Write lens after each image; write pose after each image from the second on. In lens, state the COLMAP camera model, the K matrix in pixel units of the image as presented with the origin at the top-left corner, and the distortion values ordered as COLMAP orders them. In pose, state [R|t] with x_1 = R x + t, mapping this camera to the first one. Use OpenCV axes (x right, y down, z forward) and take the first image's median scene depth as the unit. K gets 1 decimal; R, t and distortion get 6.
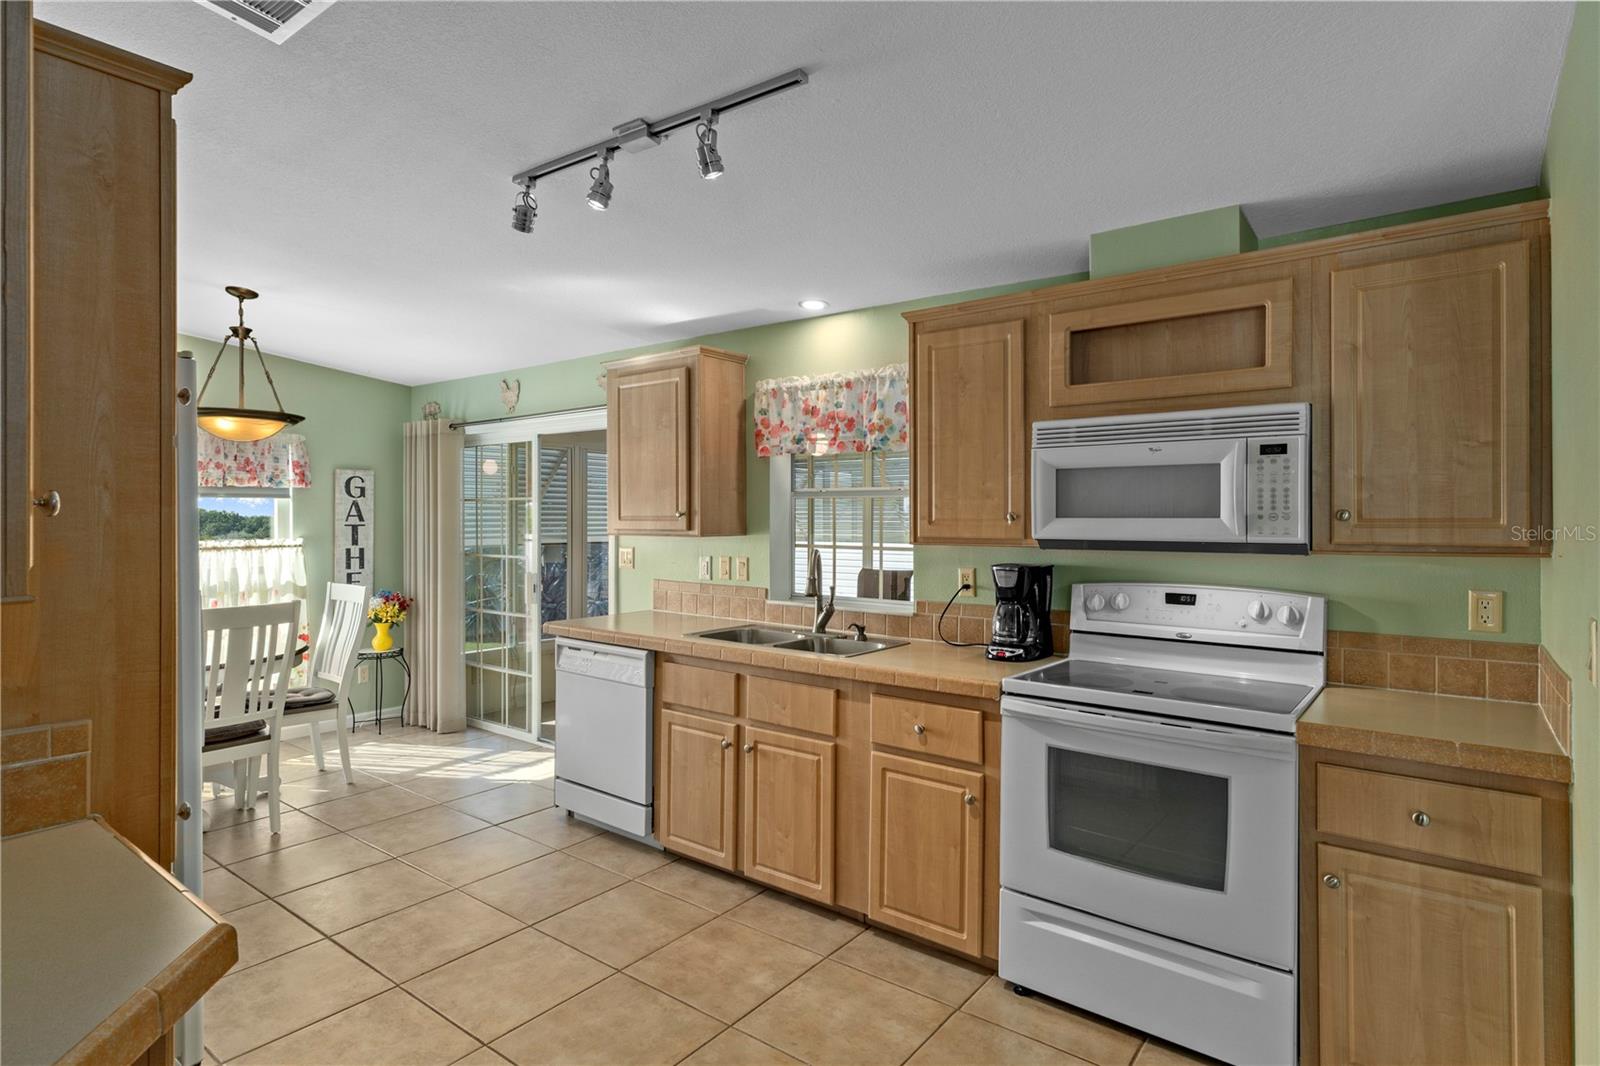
lens RADIAL K [[834.4, 0, 804.5], [0, 834.4, 521.9], [0, 0, 1]] dist [0.004976, 0.000676]
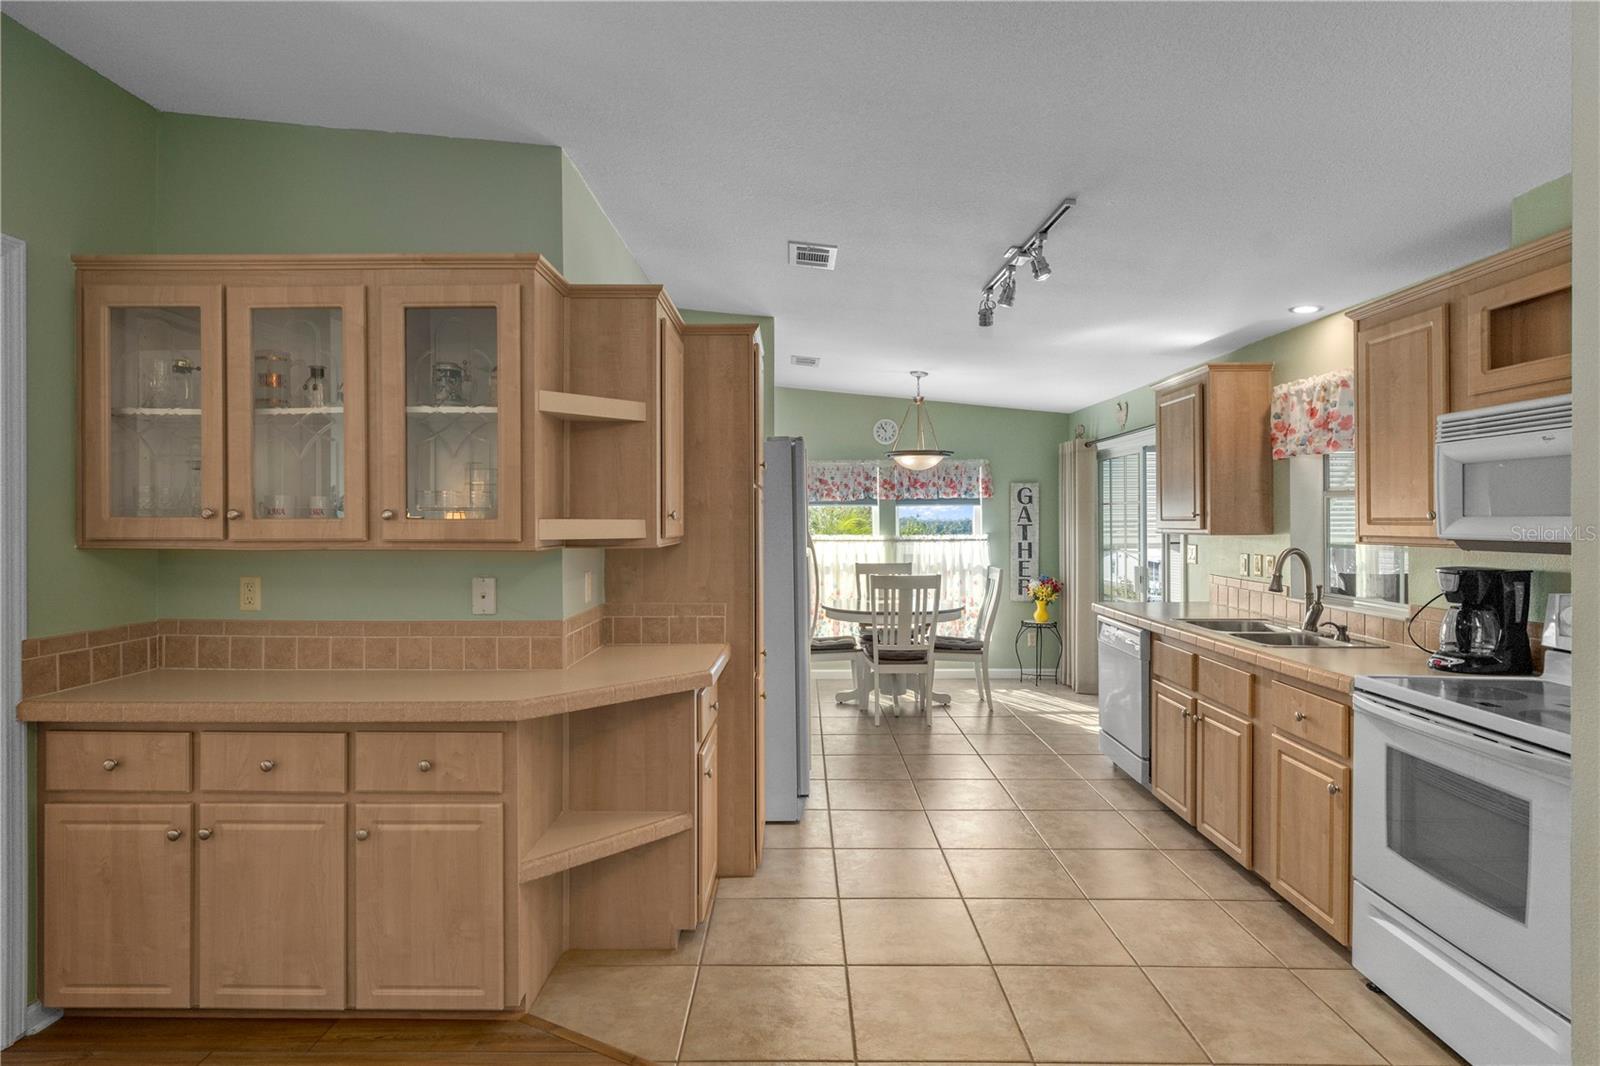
lens RADIAL K [[834.4, 0, 791.8], [0, 834.4, 521.8], [0, 0, 1]] dist [0.004976, 0.000676]
pose [[0.597444, -0.001686, -0.801909, 0.412970], [0.000242, 0.999998, -0.001923, 0.001937], [0.801910, 0.000955, 0.597444, -0.104327]]
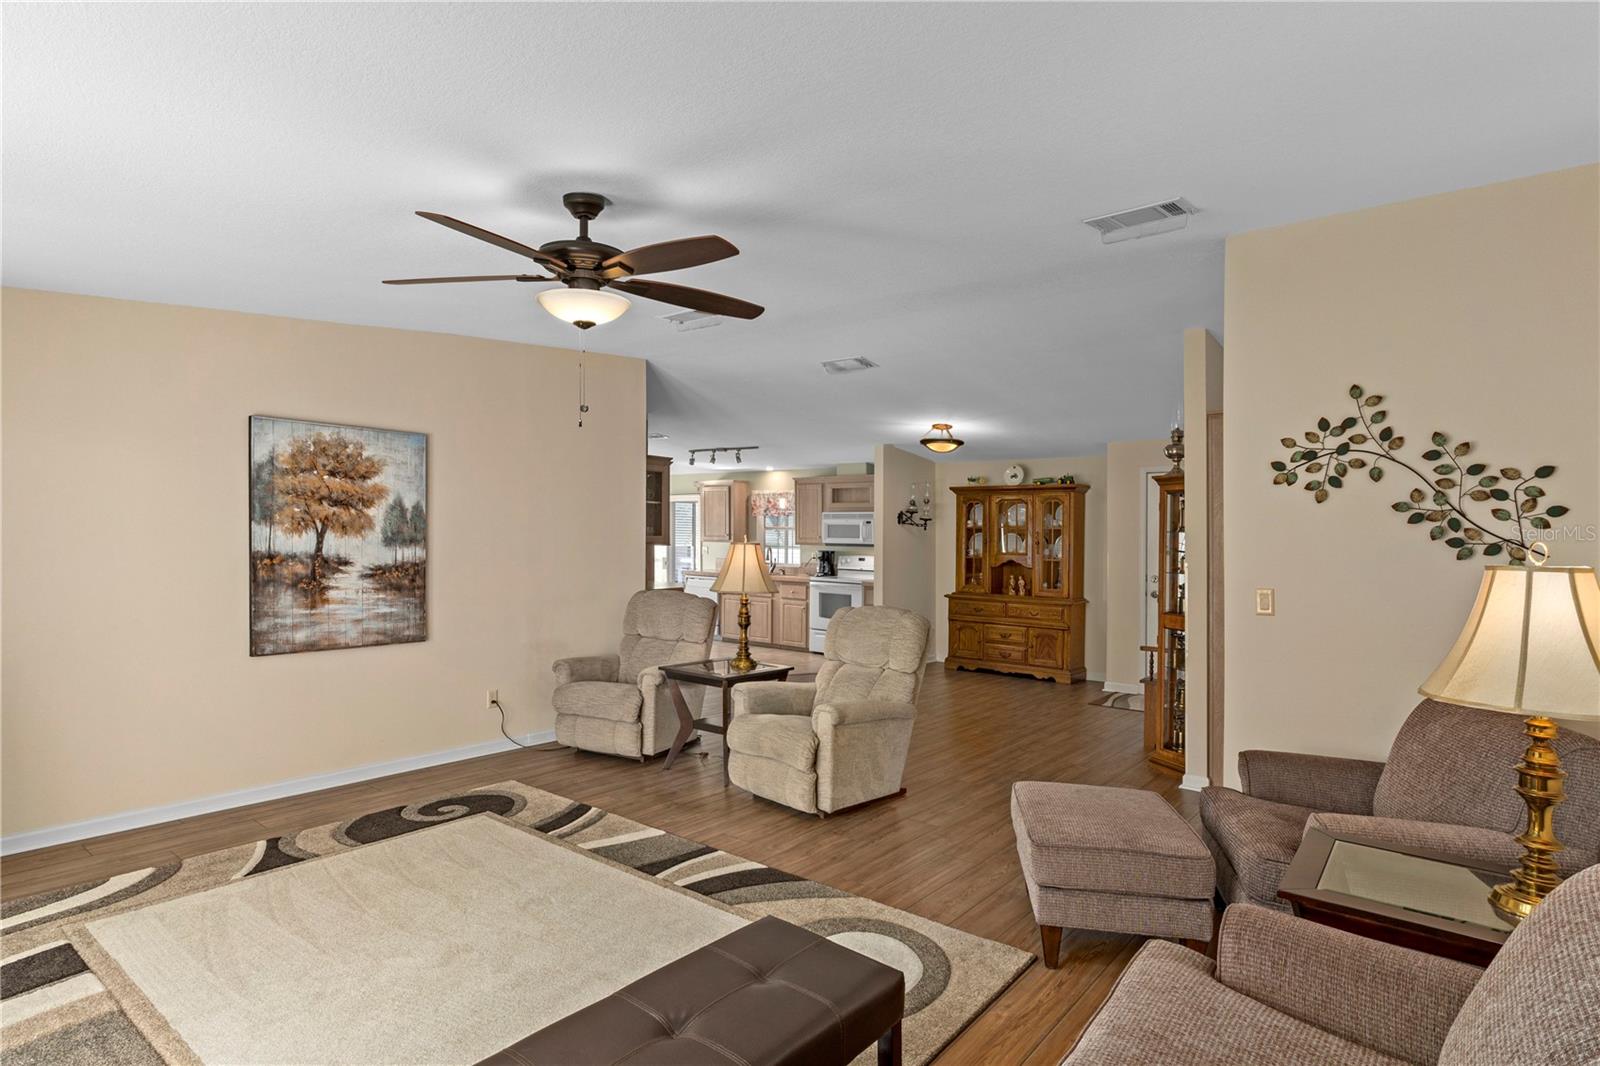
lens RADIAL K [[834.4, 0, 812.4], [0, 834.4, 544.0], [0, 0, 1]] dist [0.004976, 0.000676]
pose [[0.999944, 0.010298, -0.002609, 0.163676], [-0.010279, 0.999919, 0.007476, -0.002886], [0.002686, -0.007449, 0.999969, -1.941829]]
